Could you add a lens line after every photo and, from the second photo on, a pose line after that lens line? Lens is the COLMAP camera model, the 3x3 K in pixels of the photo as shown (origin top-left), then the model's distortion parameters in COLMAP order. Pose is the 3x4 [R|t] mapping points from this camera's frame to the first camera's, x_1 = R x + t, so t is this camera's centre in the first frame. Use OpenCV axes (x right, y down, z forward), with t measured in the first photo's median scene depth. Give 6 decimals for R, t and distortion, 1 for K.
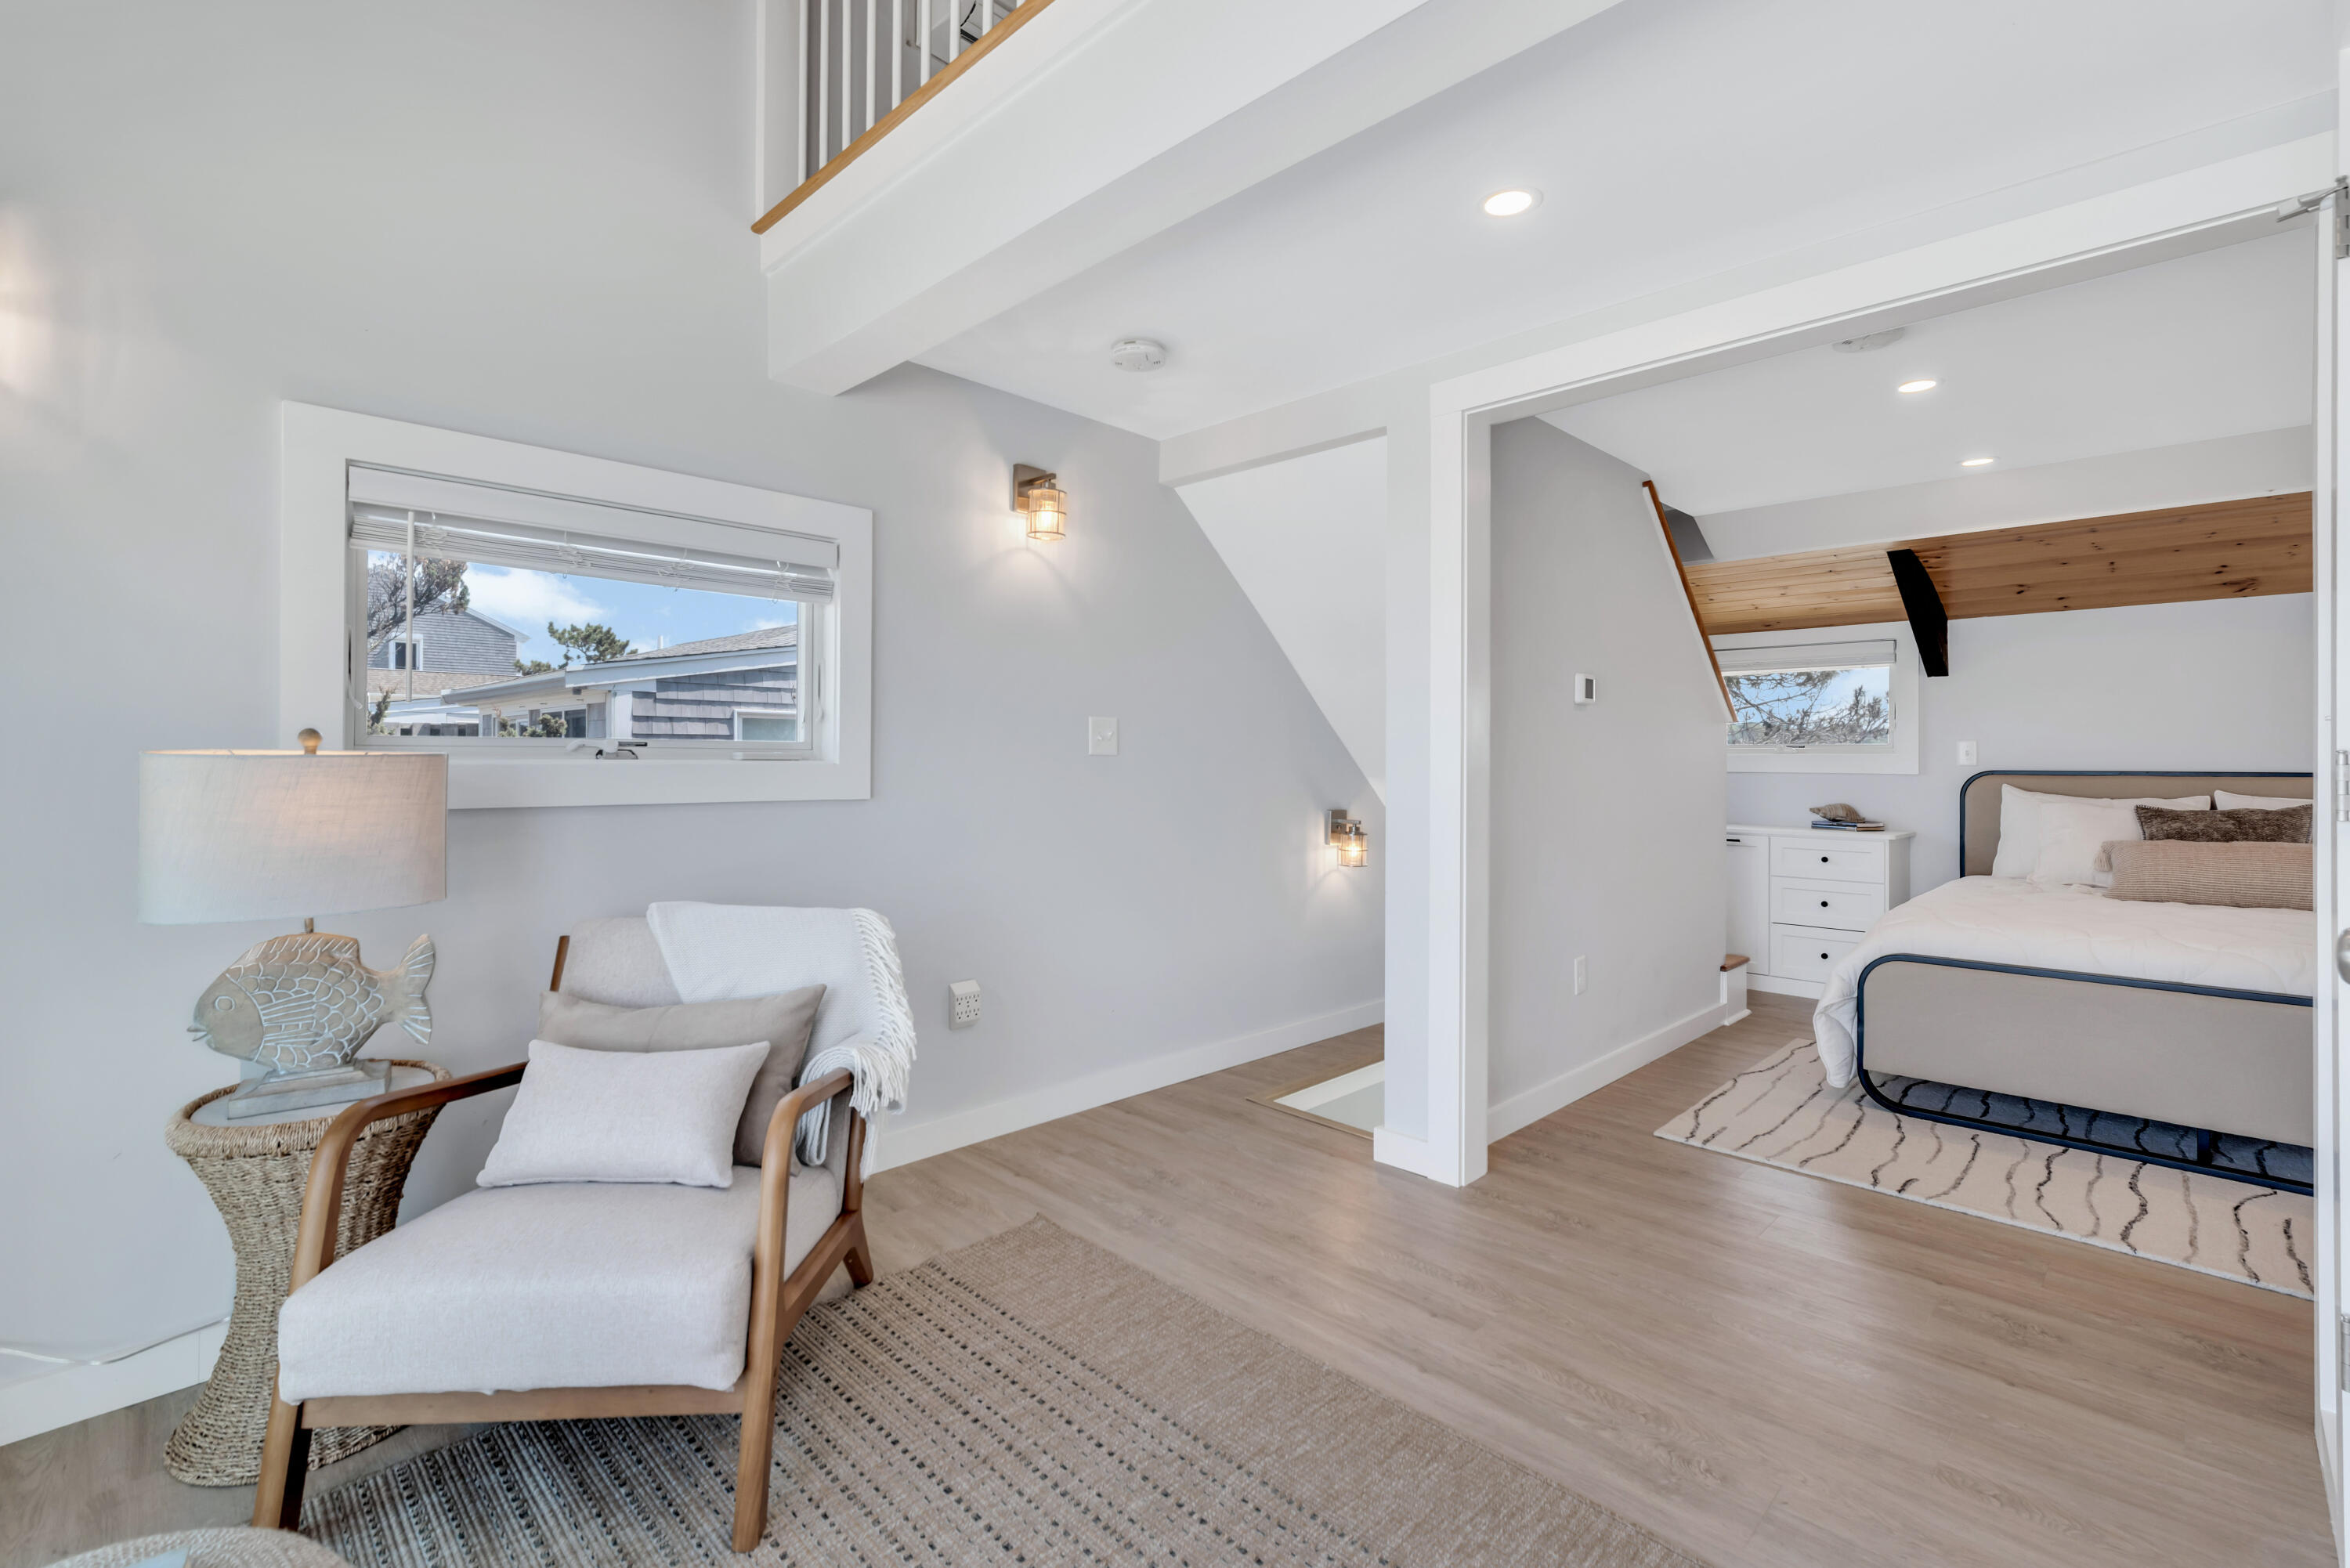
lens RADIAL K [[1045.6, 0, 1192.6], [0, 1045.6, 767.2], [0, 0, 1]] dist [0.001575, 0.001583]
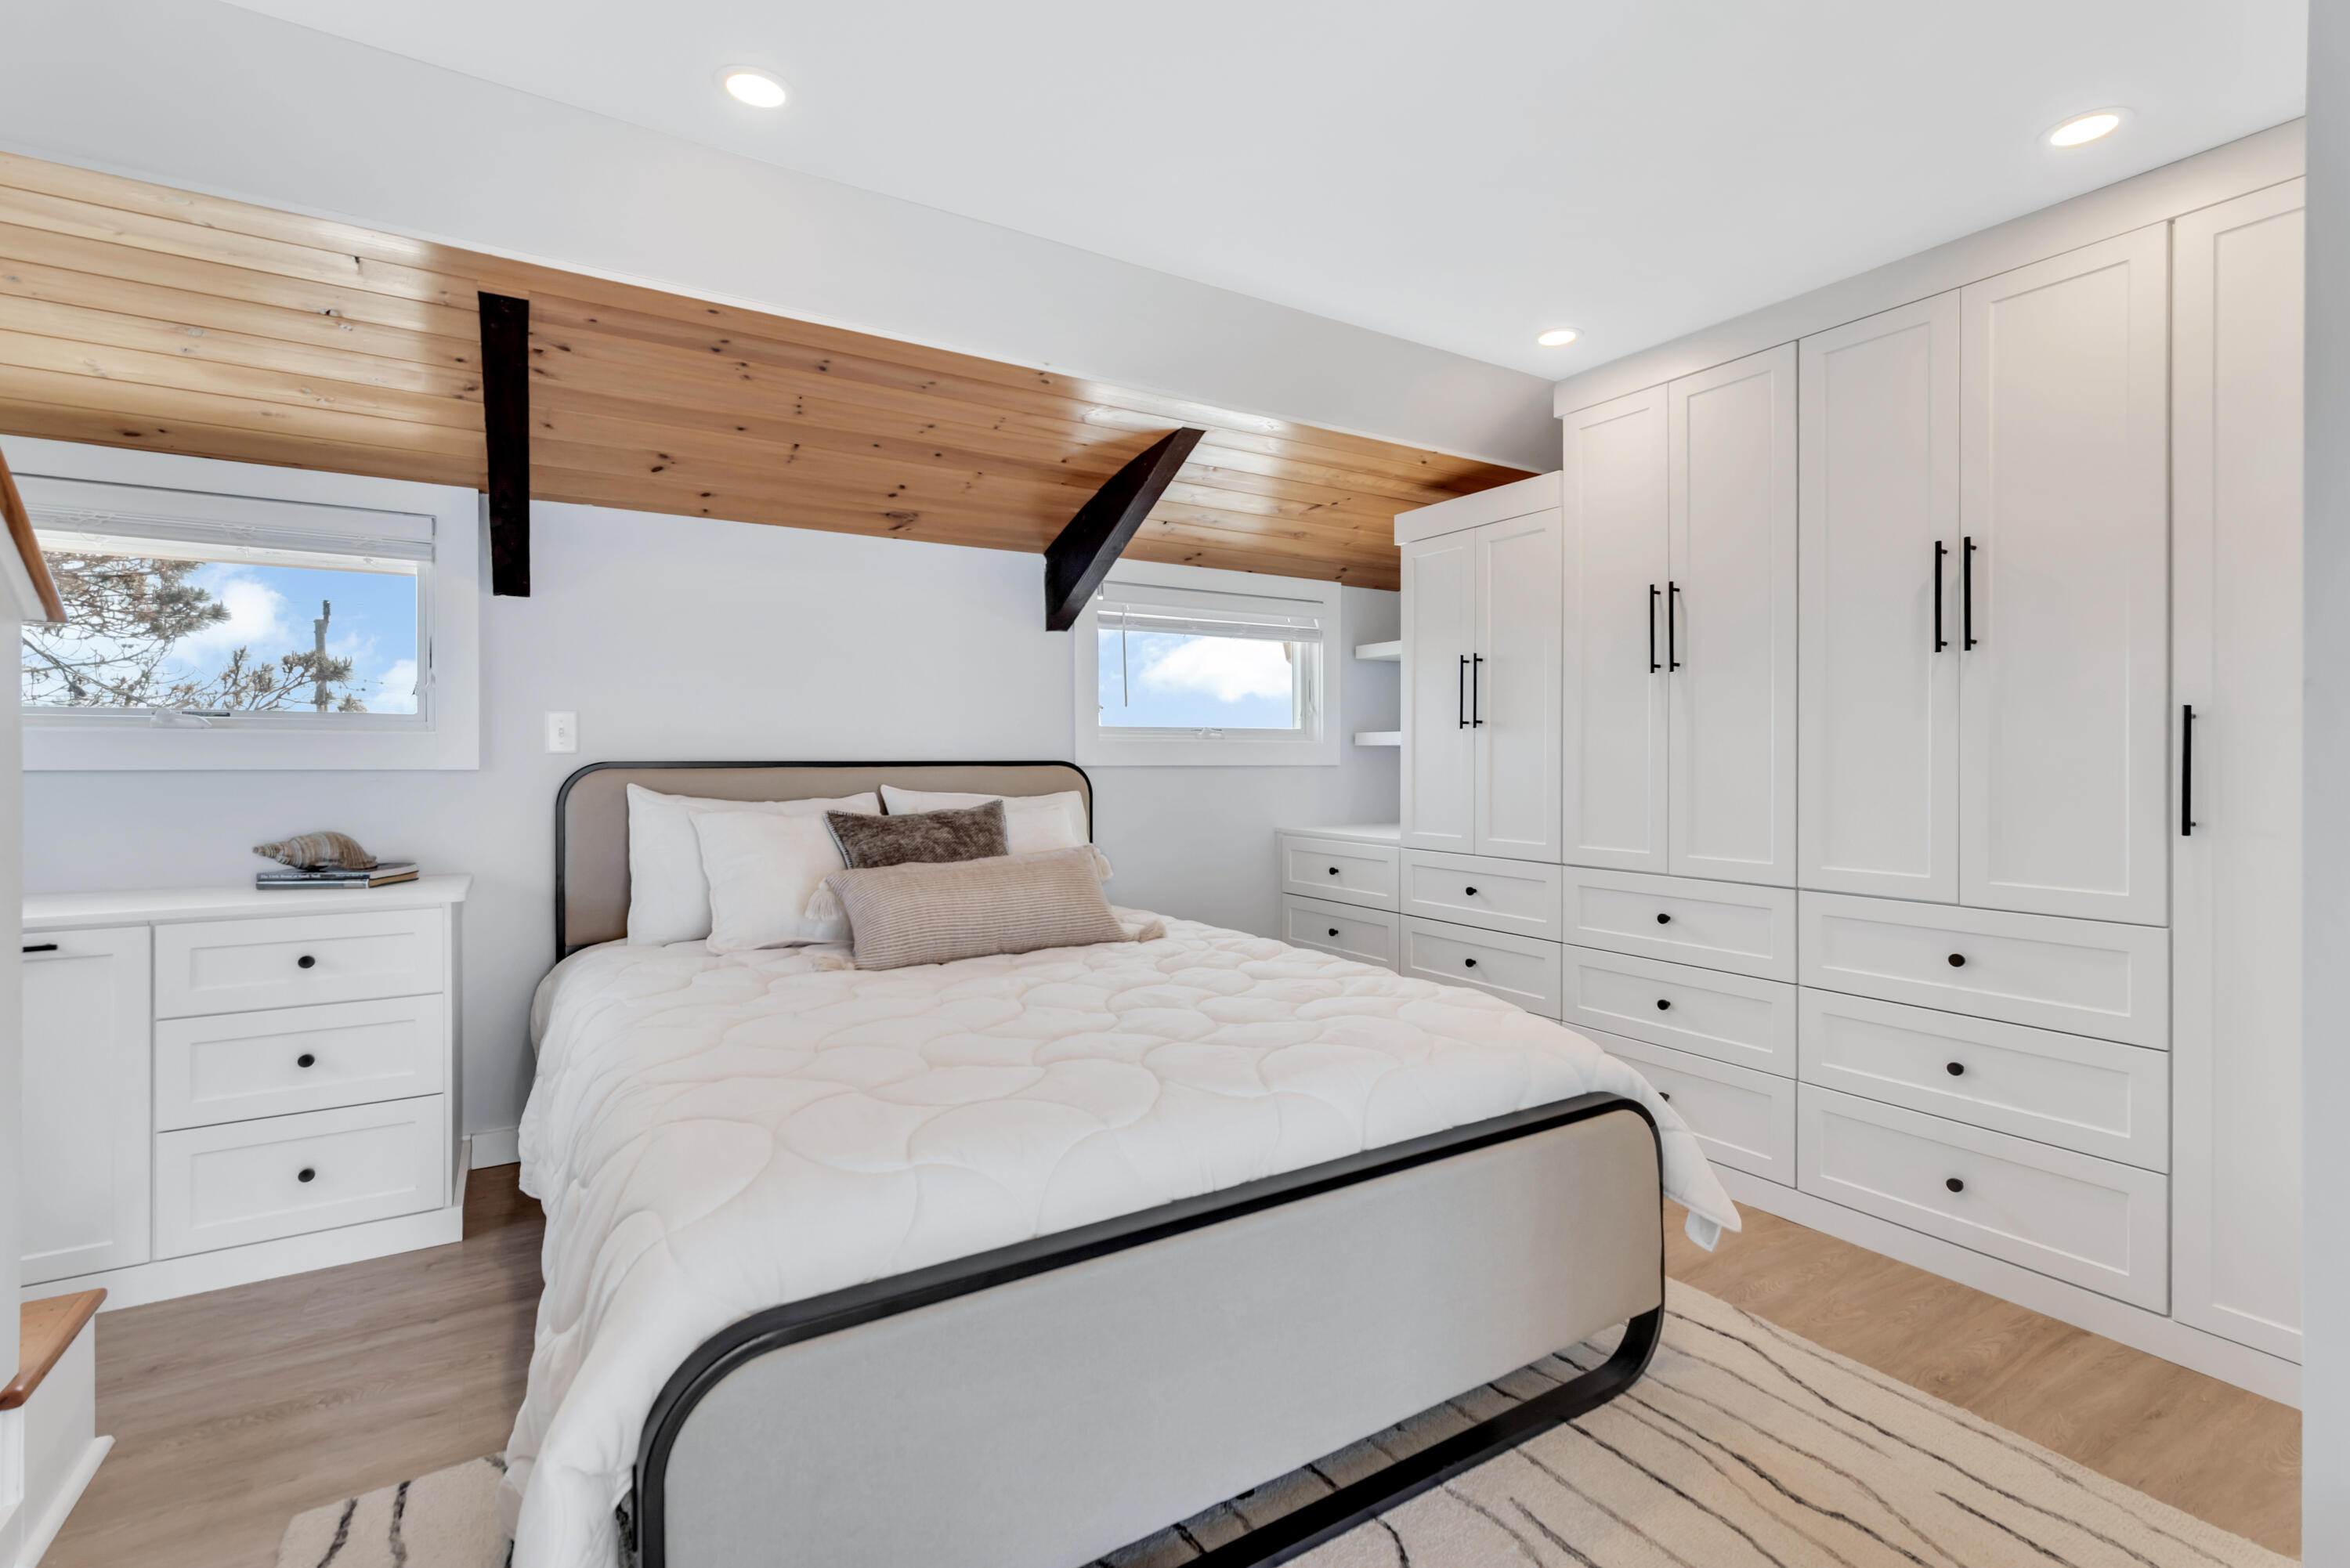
lens RADIAL K [[1045.6, 0, 1193.8], [0, 1045.6, 766.7], [0, 0, 1]] dist [0.001575, 0.001583]
pose [[0.234441, -0.005921, 0.972112, 0.264315], [0.002736, 0.999982, 0.005431, 0.003437], [-0.972126, 0.001386, 0.234453, 0.540100]]
